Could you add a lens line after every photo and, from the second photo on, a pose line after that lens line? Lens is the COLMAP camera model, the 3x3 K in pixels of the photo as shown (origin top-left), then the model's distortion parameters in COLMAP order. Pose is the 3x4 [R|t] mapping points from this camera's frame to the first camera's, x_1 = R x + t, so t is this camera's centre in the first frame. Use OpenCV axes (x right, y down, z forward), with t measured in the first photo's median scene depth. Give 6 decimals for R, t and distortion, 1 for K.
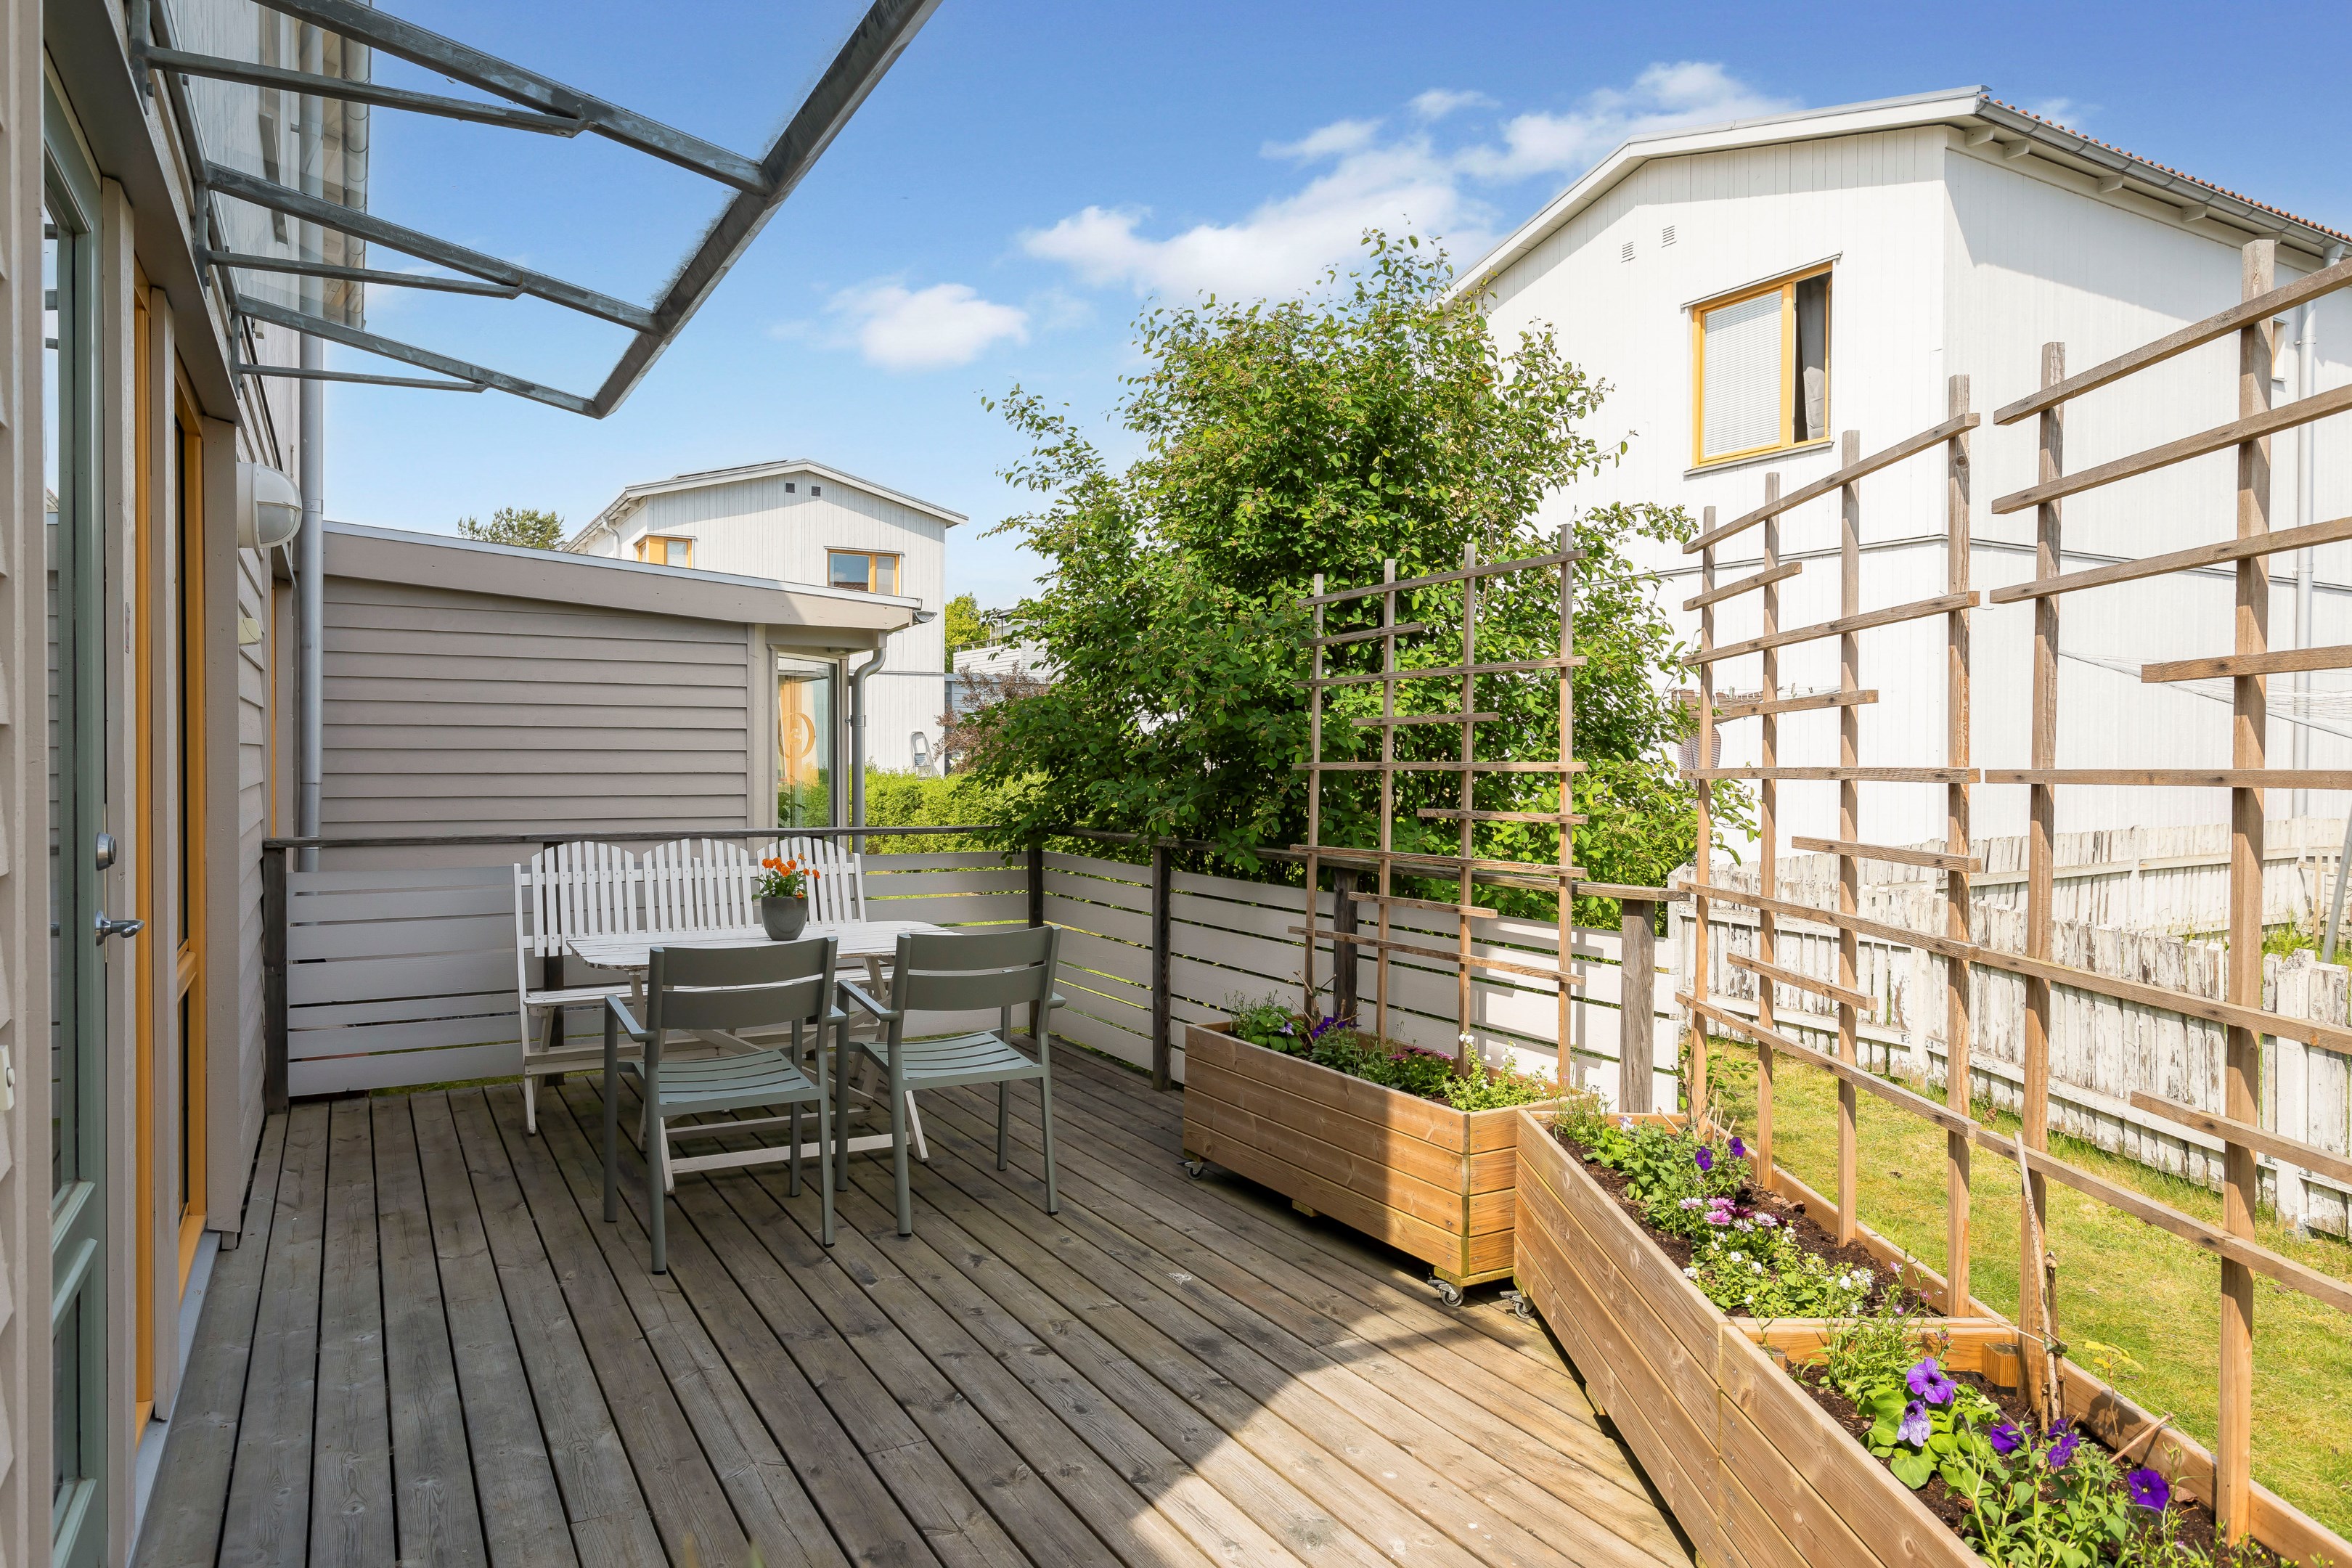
lens RADIAL K [[1504.6, 0, 1177.8], [0, 1504.6, 777.8], [0, 0, 1]] dist [0.001907, 0.001268]
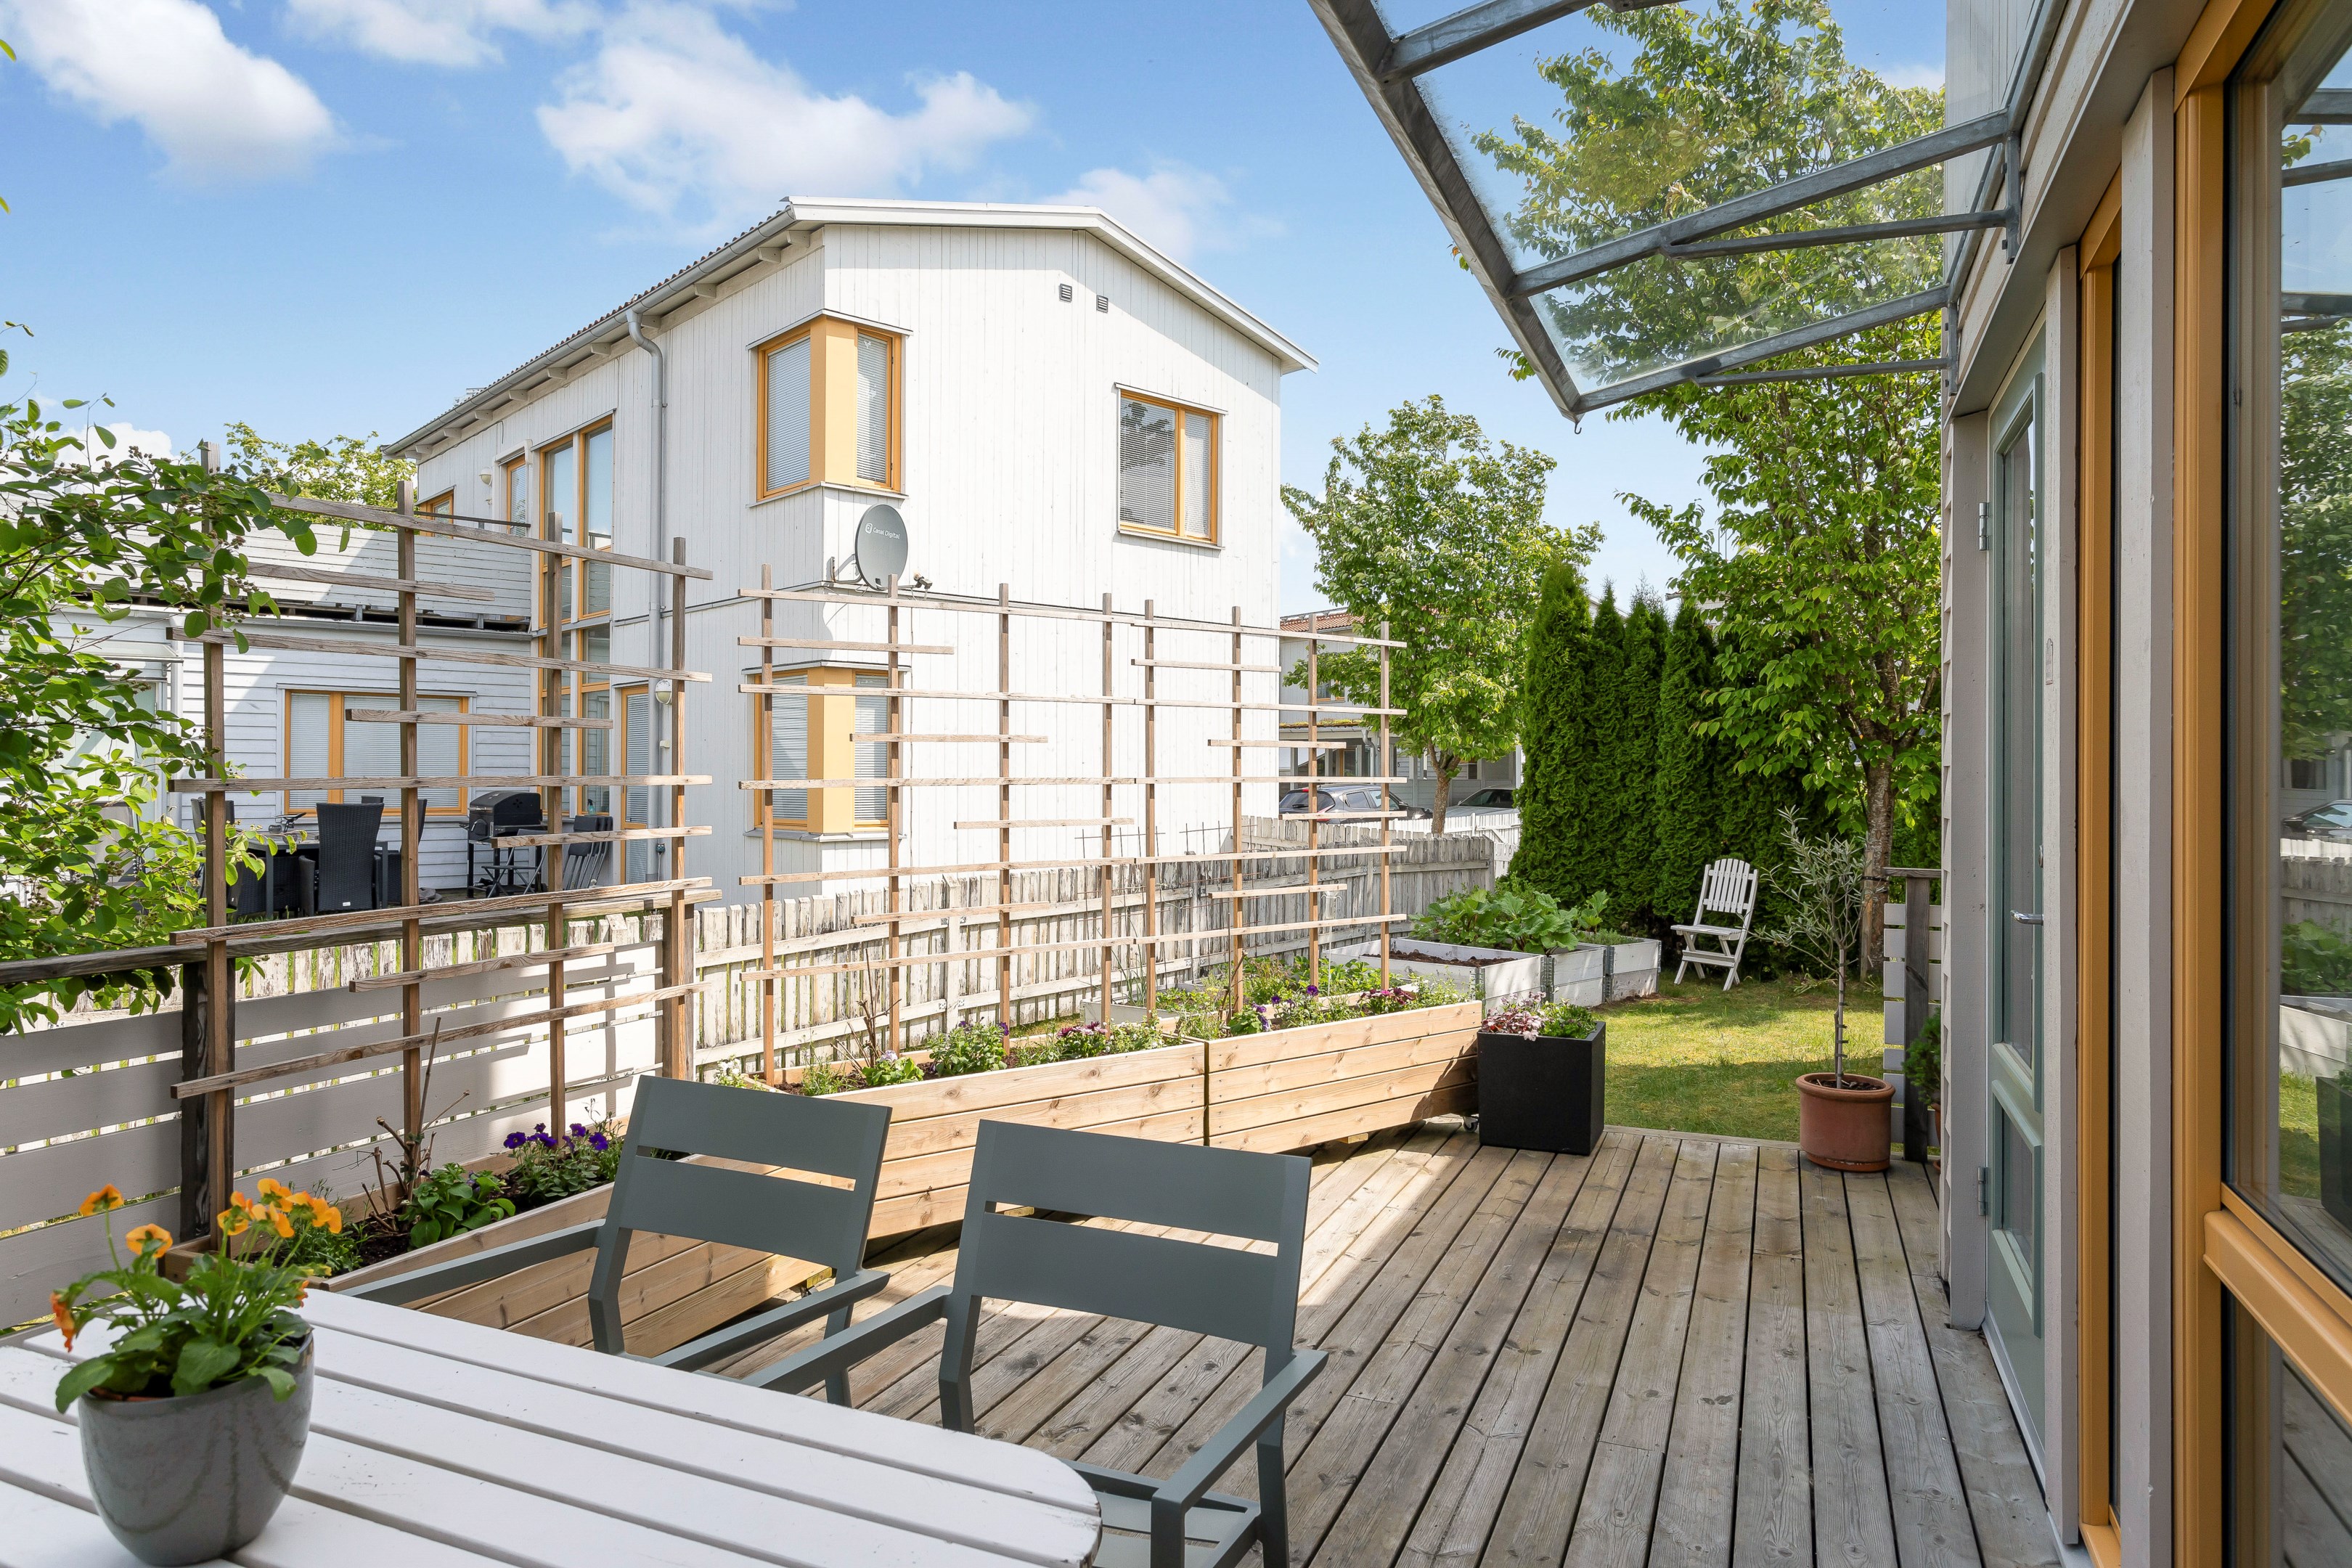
lens RADIAL K [[1404.6, 0, 1175.3], [0, 1404.6, 776.0], [0, 0, 1]] dist [0.004130, 0.000461]
pose [[-0.610436, -0.008170, 0.792024, -0.961859], [0.006635, 0.999859, 0.015428, -0.034021], [-0.792038, 0.014673, -0.610295, 1.831826]]
